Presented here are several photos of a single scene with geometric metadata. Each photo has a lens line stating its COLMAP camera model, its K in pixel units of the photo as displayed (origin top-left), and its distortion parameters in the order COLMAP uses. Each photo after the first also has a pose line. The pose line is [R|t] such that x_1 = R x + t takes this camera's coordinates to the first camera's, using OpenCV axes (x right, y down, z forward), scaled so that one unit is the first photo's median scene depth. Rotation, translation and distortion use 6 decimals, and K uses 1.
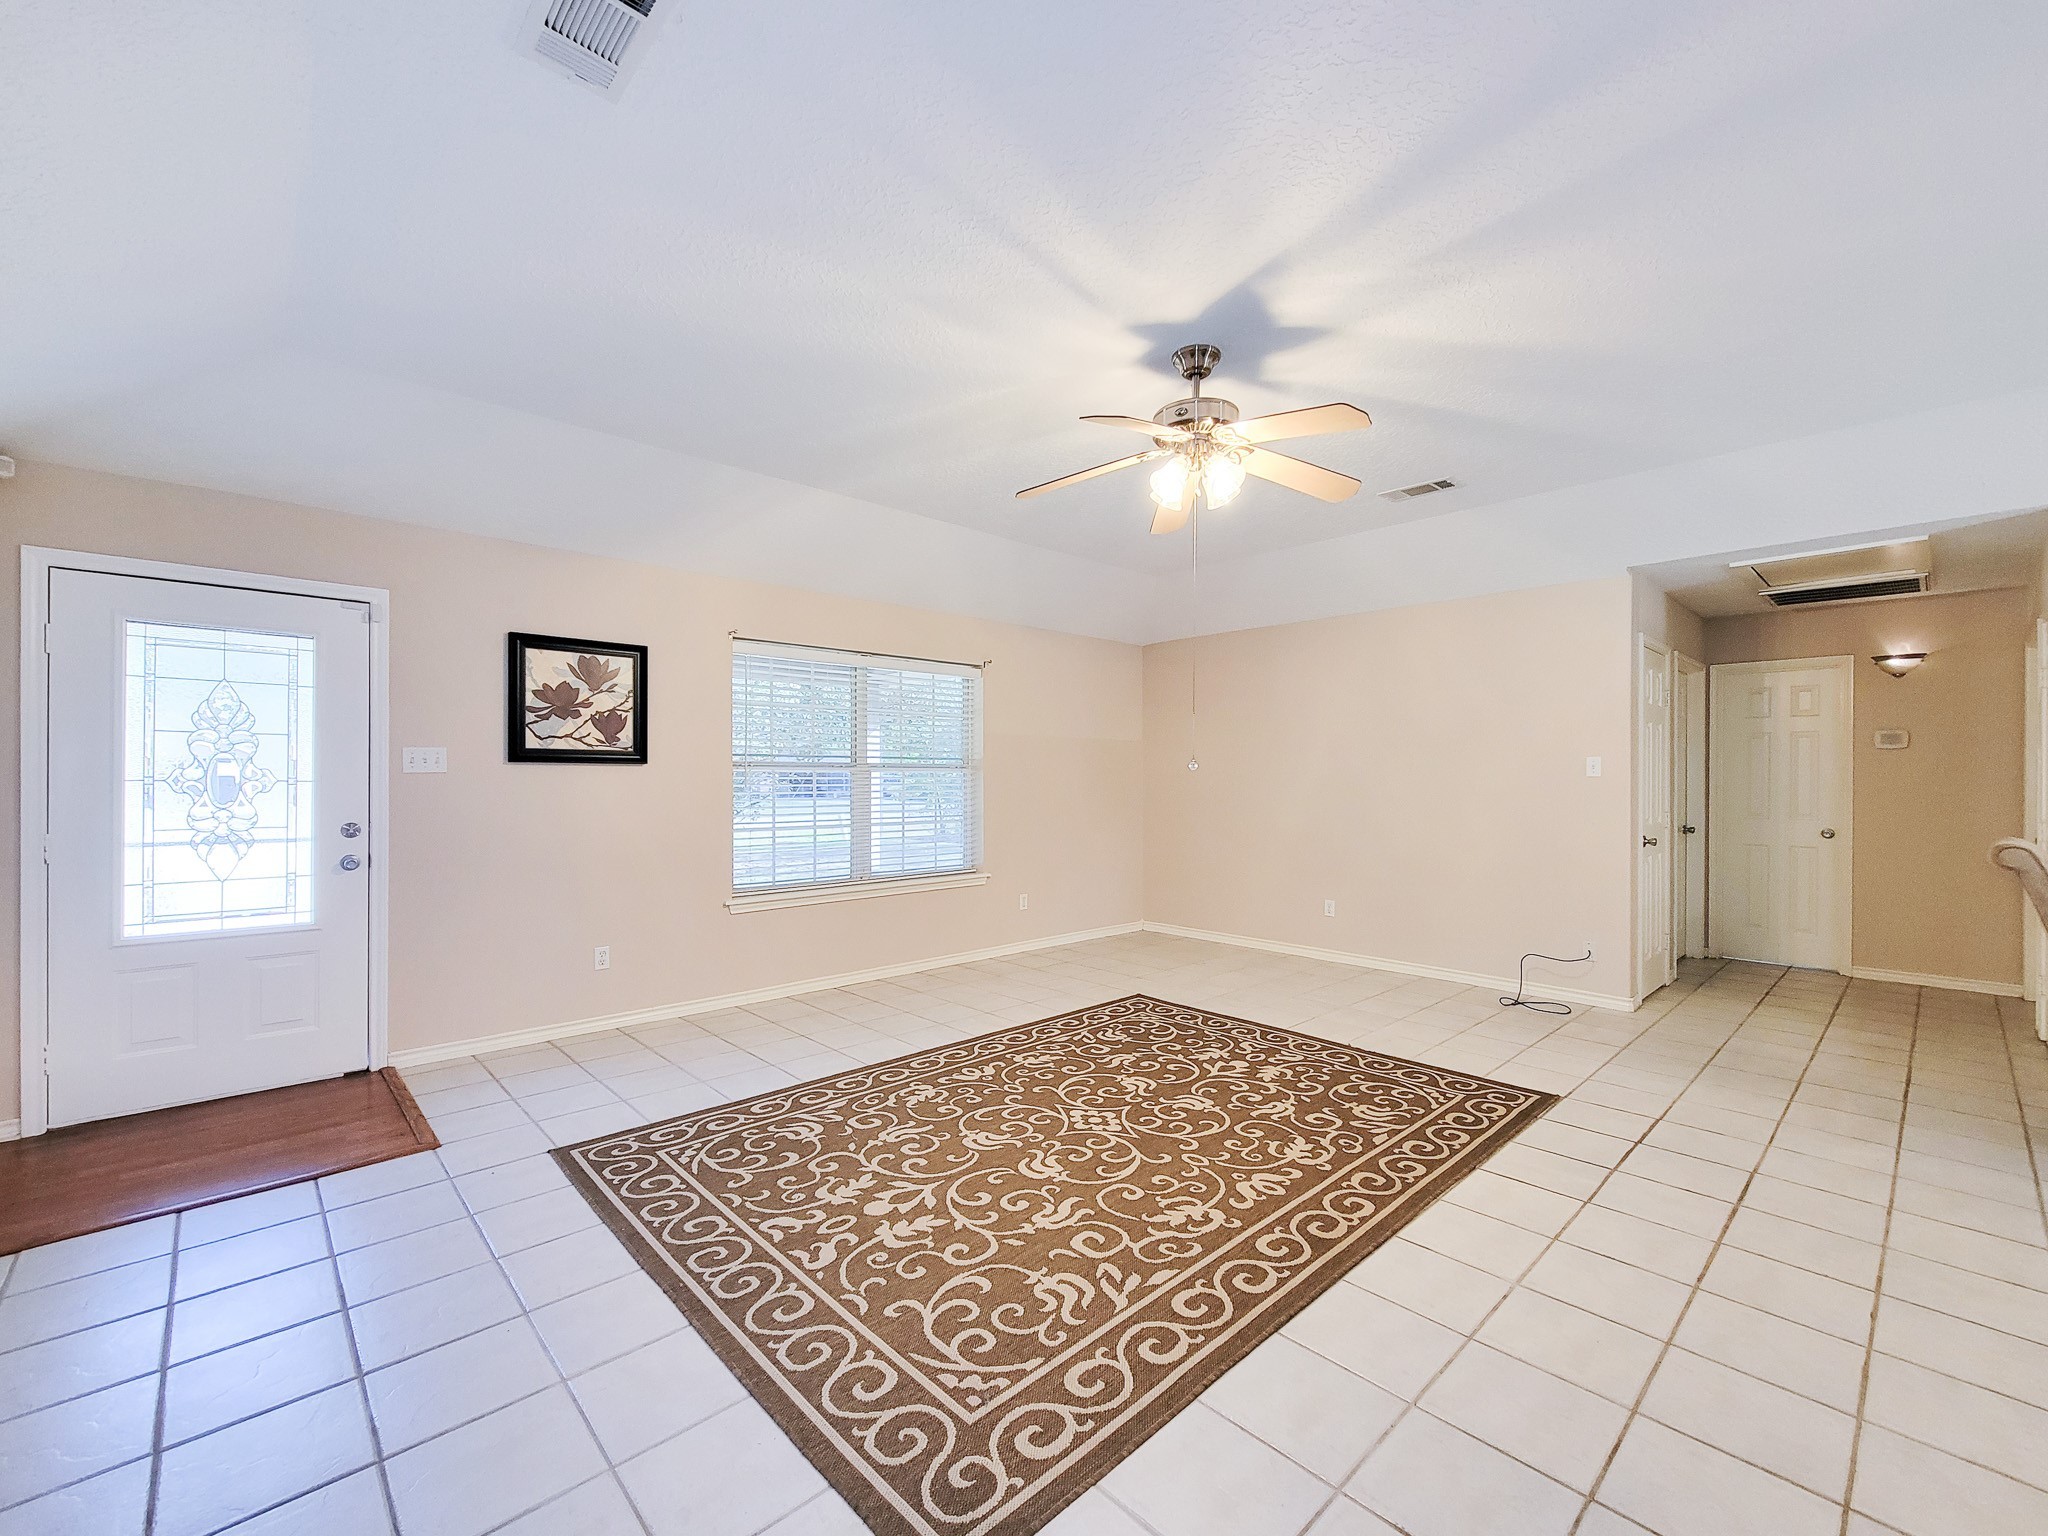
lens RADIAL K [[827.2, 0, 1024.0], [0, 827.2, 768.0], [0, 0, 1]] dist [-0.000115, -0.002341]
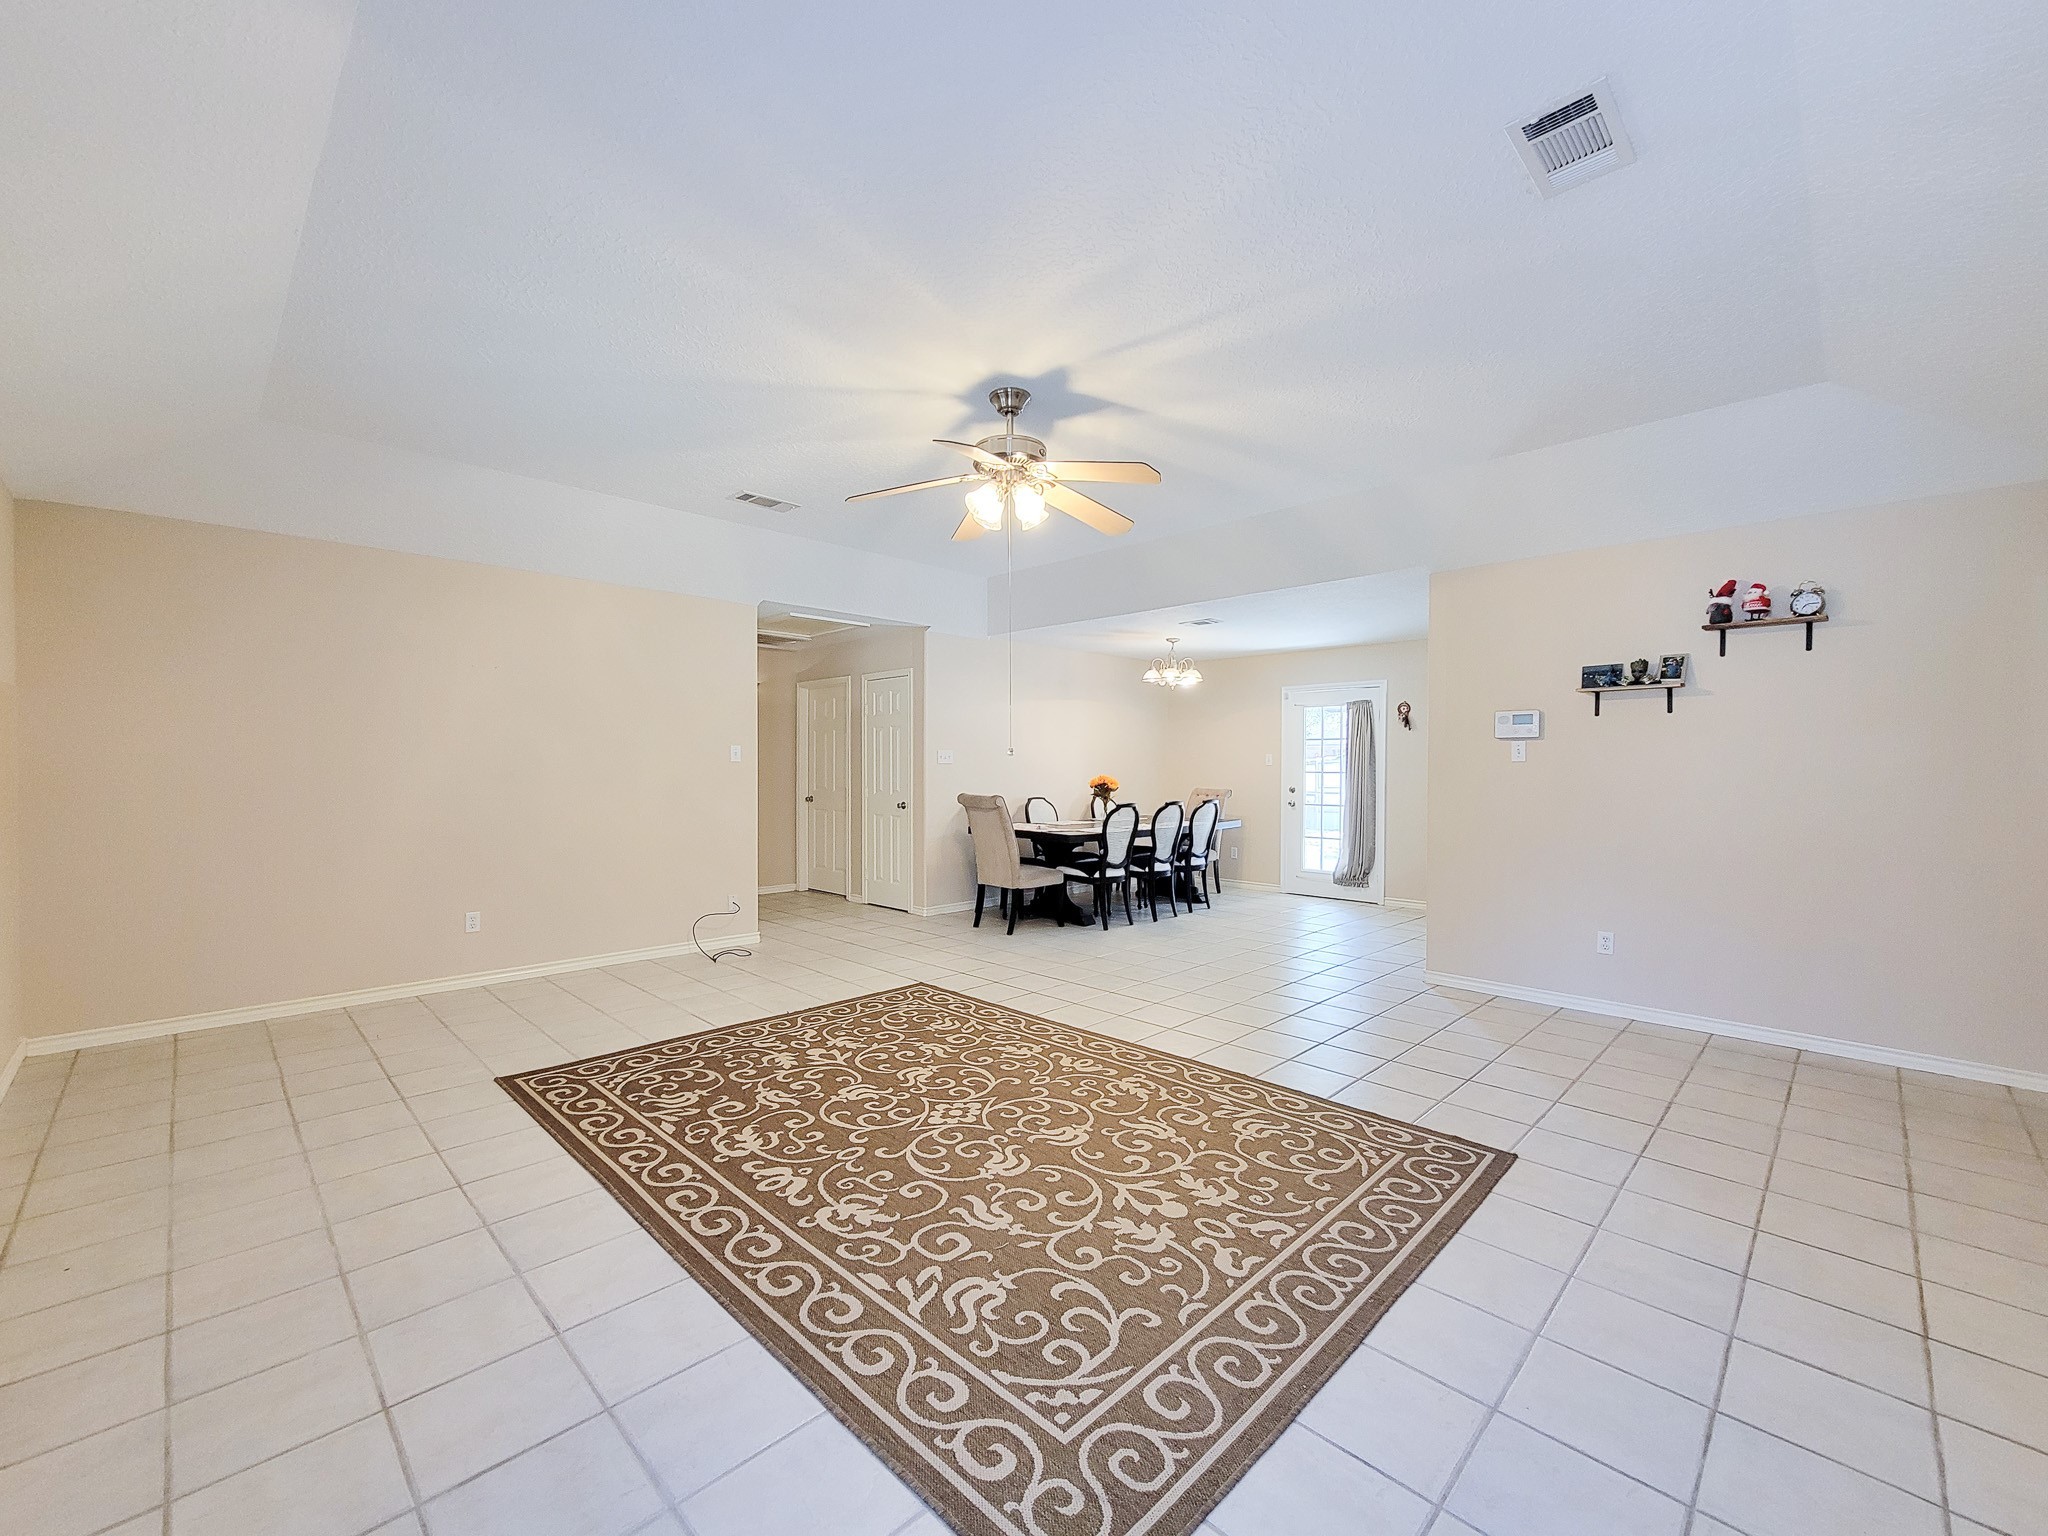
lens RADIAL K [[841.4, 0, 1026.7], [0, 841.4, 752.9], [0, 0, 1]] dist [0.001572, -0.003497]
pose [[-0.022247, 0.010349, 0.999699, -0.960559], [-0.014086, 0.999844, -0.010664, 0.013405], [-0.999653, -0.014319, -0.022098, 0.998461]]
